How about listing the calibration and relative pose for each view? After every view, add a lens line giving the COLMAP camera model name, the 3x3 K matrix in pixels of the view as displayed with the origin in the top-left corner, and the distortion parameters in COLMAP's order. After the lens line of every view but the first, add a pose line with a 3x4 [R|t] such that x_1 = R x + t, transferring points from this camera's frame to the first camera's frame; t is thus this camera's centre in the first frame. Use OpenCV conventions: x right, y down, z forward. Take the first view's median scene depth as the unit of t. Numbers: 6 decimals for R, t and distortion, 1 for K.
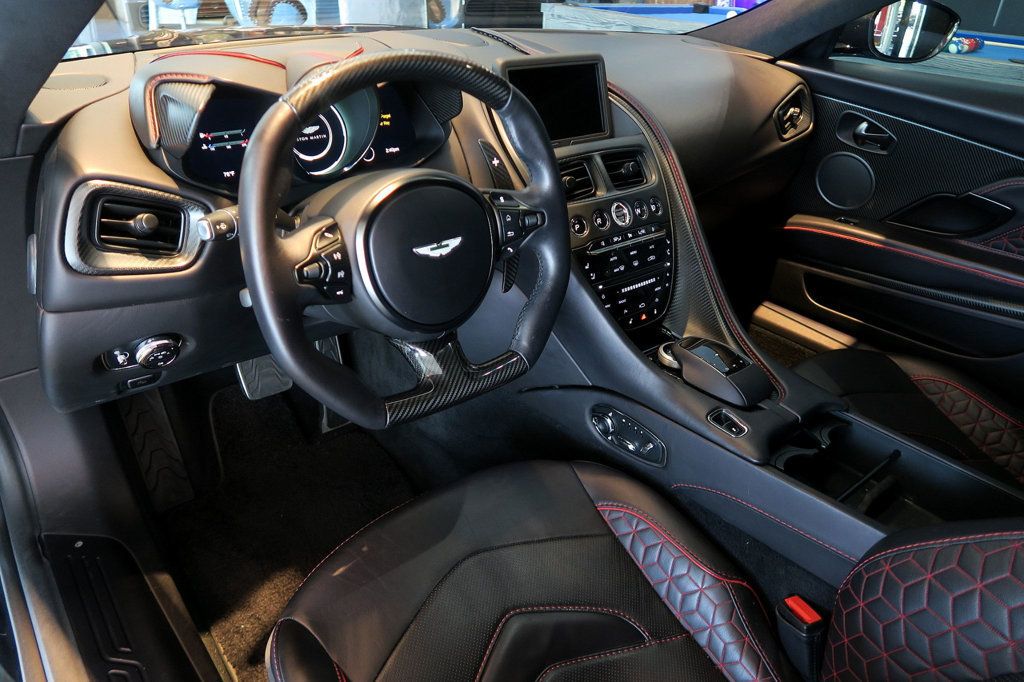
lens RADIAL K [[710.4, 0, 515.6], [0, 710.4, 337.6], [0, 0, 1]] dist [-0.023780, 0.006932]
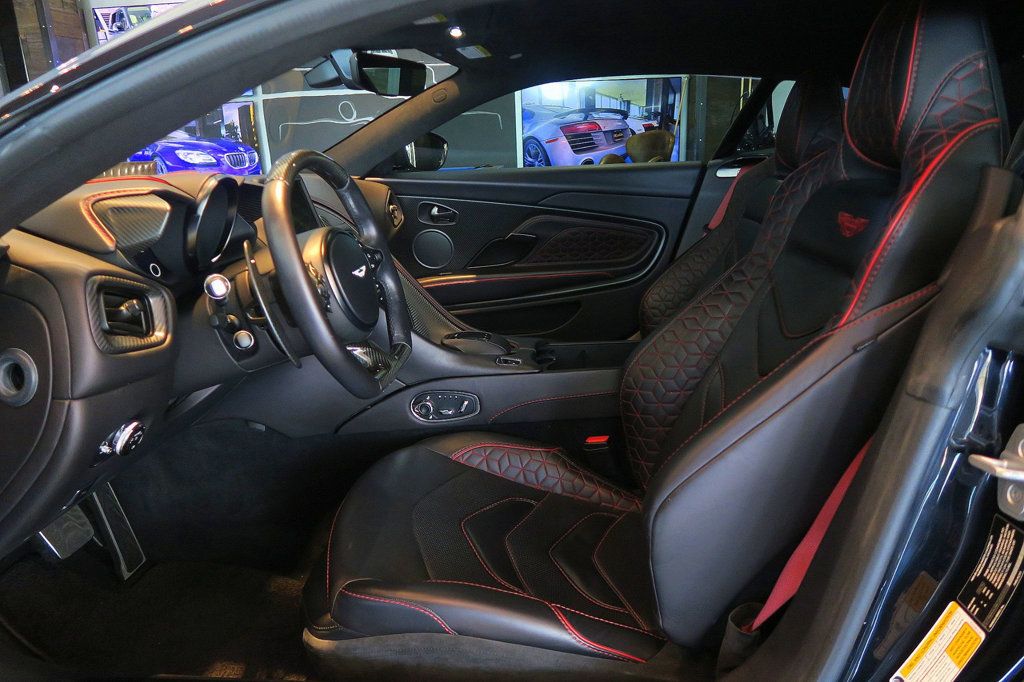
lens RADIAL K [[710.4, 0, 515.6], [0, 710.4, 337.6], [0, 0, 1]] dist [-0.023780, 0.006932]
pose [[0.702570, -0.264125, 0.660782, -0.704095], [0.406385, 0.911178, -0.067872, 0.181935], [-0.584164, 0.316217, 0.747503, -0.198984]]
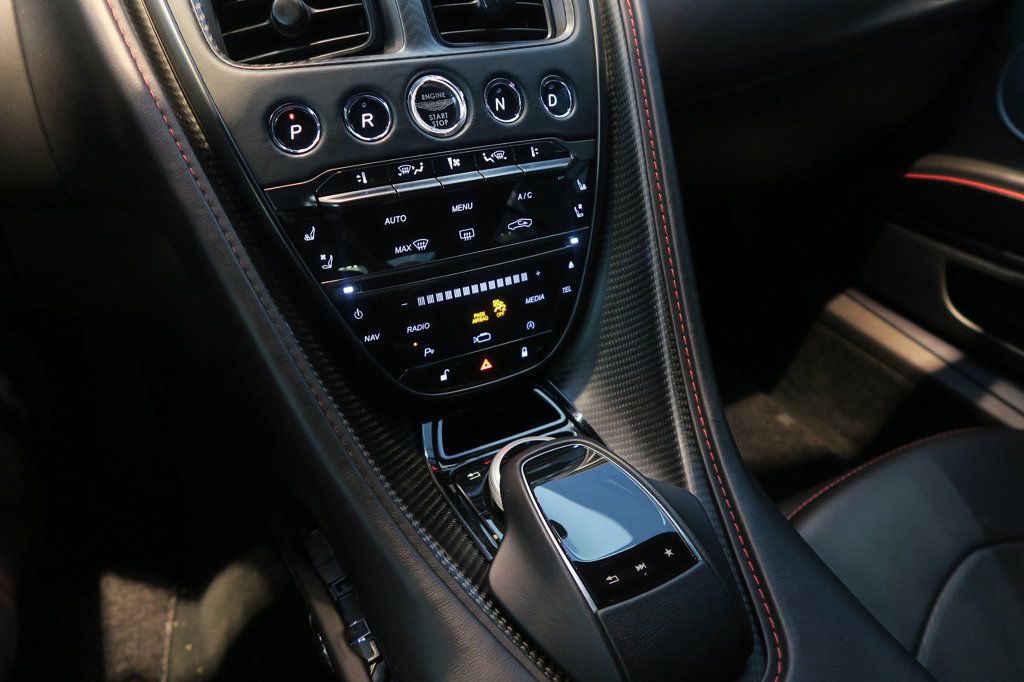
lens RADIAL K [[707.9, 0, 512.0], [0, 707.9, 341.0], [0, 0, 1]] dist [-0.010011, -0.002772]
pose [[0.980527, 0.106454, -0.165030, 0.266914], [-0.090028, 0.990492, 0.104024, -0.089056], [0.174535, -0.087141, 0.980787, 0.607962]]
